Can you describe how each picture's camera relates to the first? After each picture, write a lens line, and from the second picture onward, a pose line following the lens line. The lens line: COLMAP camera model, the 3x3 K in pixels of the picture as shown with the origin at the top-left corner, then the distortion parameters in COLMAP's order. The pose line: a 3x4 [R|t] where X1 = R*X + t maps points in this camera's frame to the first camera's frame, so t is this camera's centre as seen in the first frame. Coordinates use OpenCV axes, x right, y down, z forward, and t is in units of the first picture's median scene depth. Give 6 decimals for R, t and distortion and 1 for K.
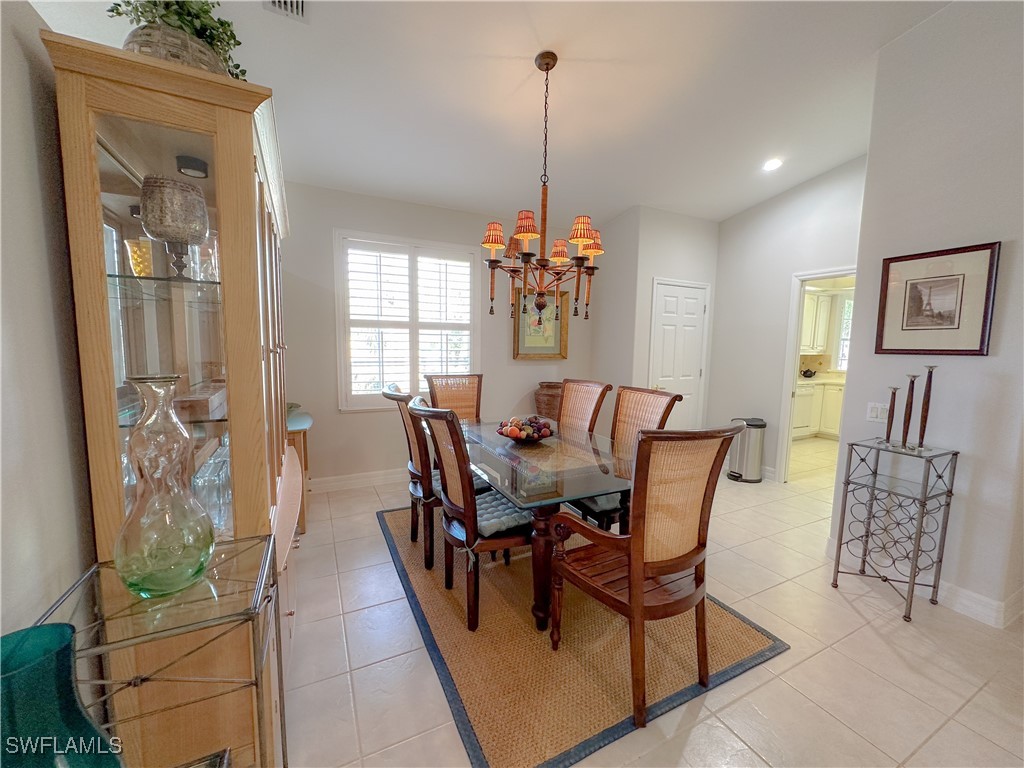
lens RADIAL K [[407.5, 0, 506.8], [0, 407.5, 384.6], [0, 0, 1]] dist [-0.002803, 0.000943]
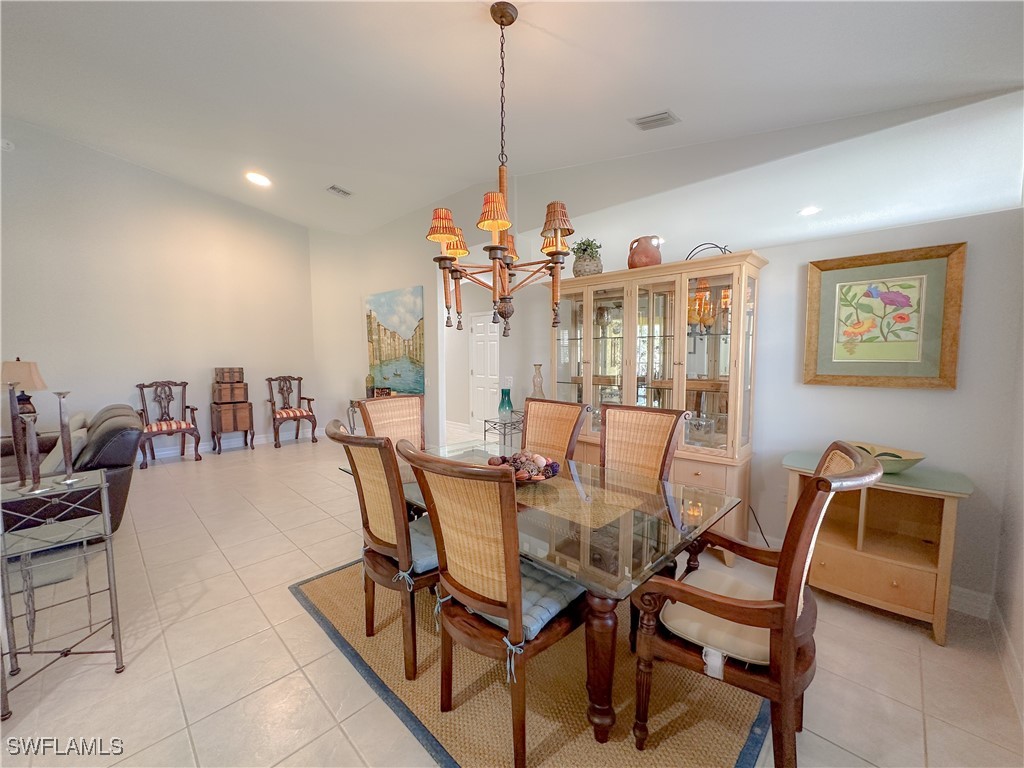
lens RADIAL K [[407.5, 0, 509.5], [0, 407.5, 385.1], [0, 0, 1]] dist [-0.002803, 0.000943]
pose [[-0.940166, 0.014289, -0.340417, 0.355731], [-0.045181, 0.985069, 0.166128, -0.183796], [0.337708, 0.171568, -0.925483, 1.783517]]
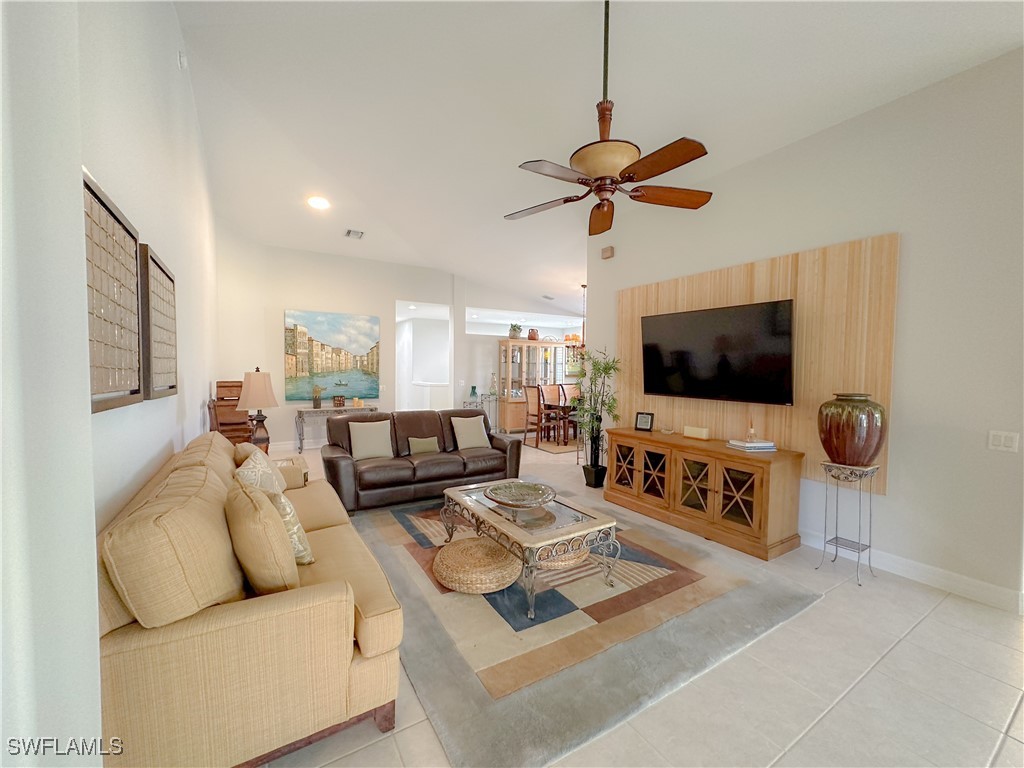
lens RADIAL K [[407.5, 0, 514.1], [0, 407.5, 386.2], [0, 0, 1]] dist [-0.002803, 0.000943]
pose [[0.102994, 0.025897, -0.994345, 3.205929], [-0.107567, 0.994088, 0.014748, 0.032818], [0.988849, 0.105440, 0.105171, 0.156989]]
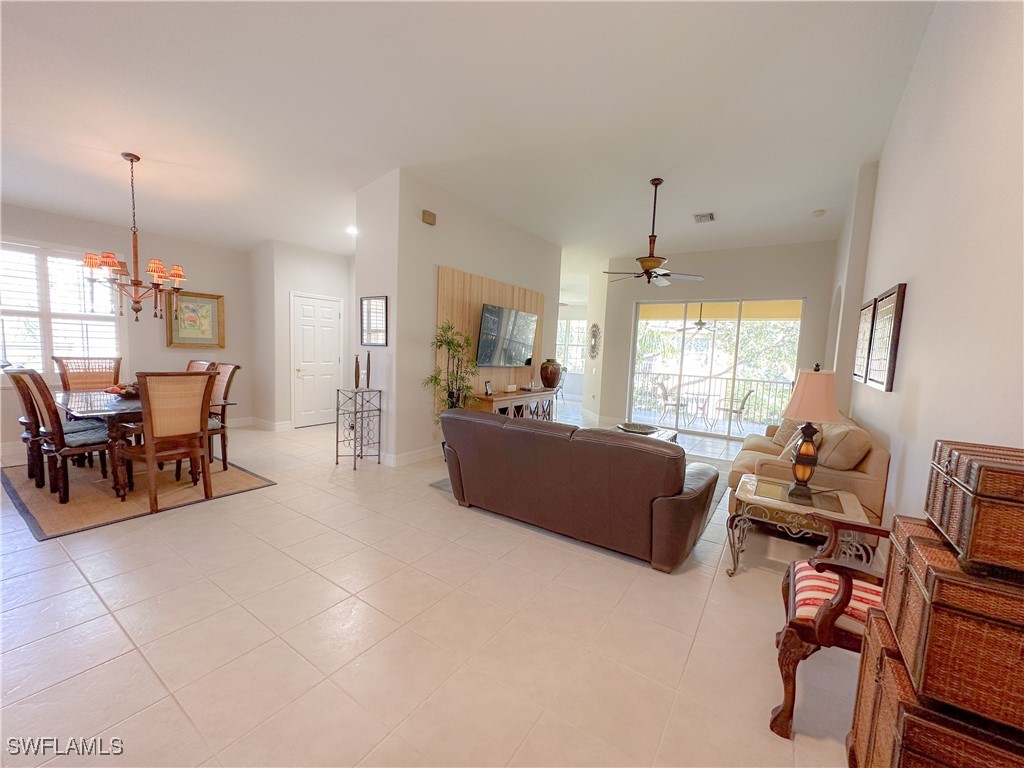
lens RADIAL K [[407.5, 0, 506.4], [0, 407.5, 384.1], [0, 0, 1]] dist [-0.002803, 0.000943]
pose [[0.865219, -0.022359, 0.500895, 0.519002], [0.020230, 0.999748, 0.009682, 0.107381], [-0.500986, 0.001756, 0.865454, -1.057921]]
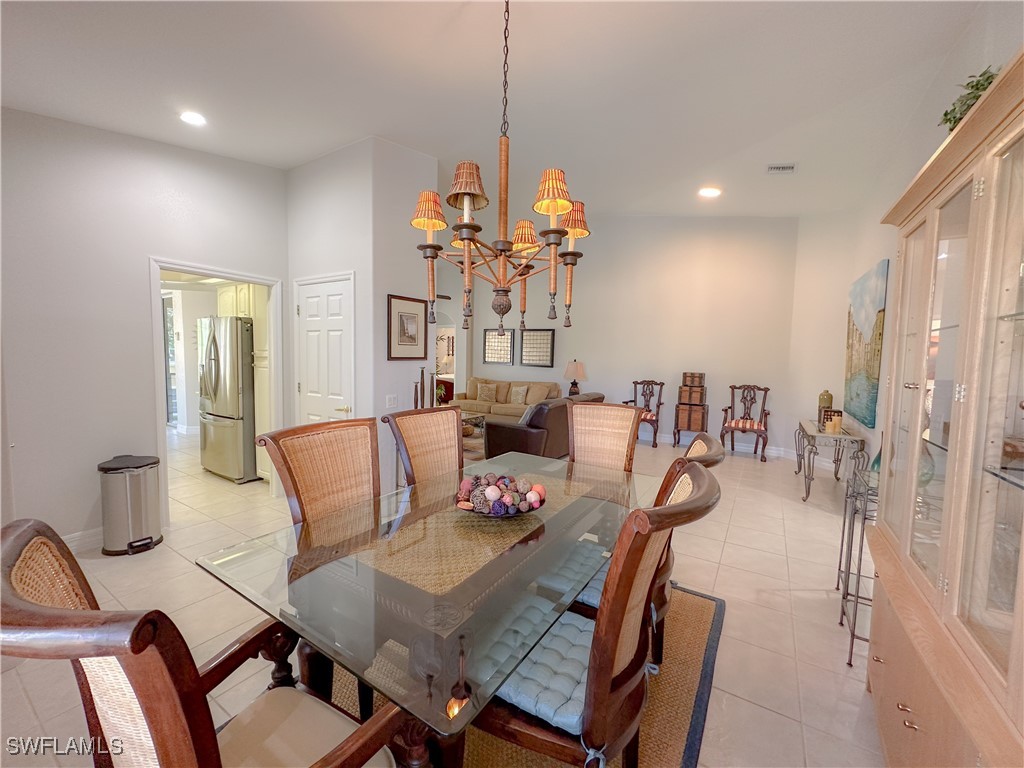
lens RADIAL K [[407.5, 0, 513.1], [0, 407.5, 386.1], [0, 0, 1]] dist [-0.002803, 0.000943]
pose [[-0.529516, -0.089609, 0.843554, -0.523708], [0.055299, 0.988644, 0.139734, -0.160929], [-0.846496, 0.120639, -0.518548, 1.368123]]
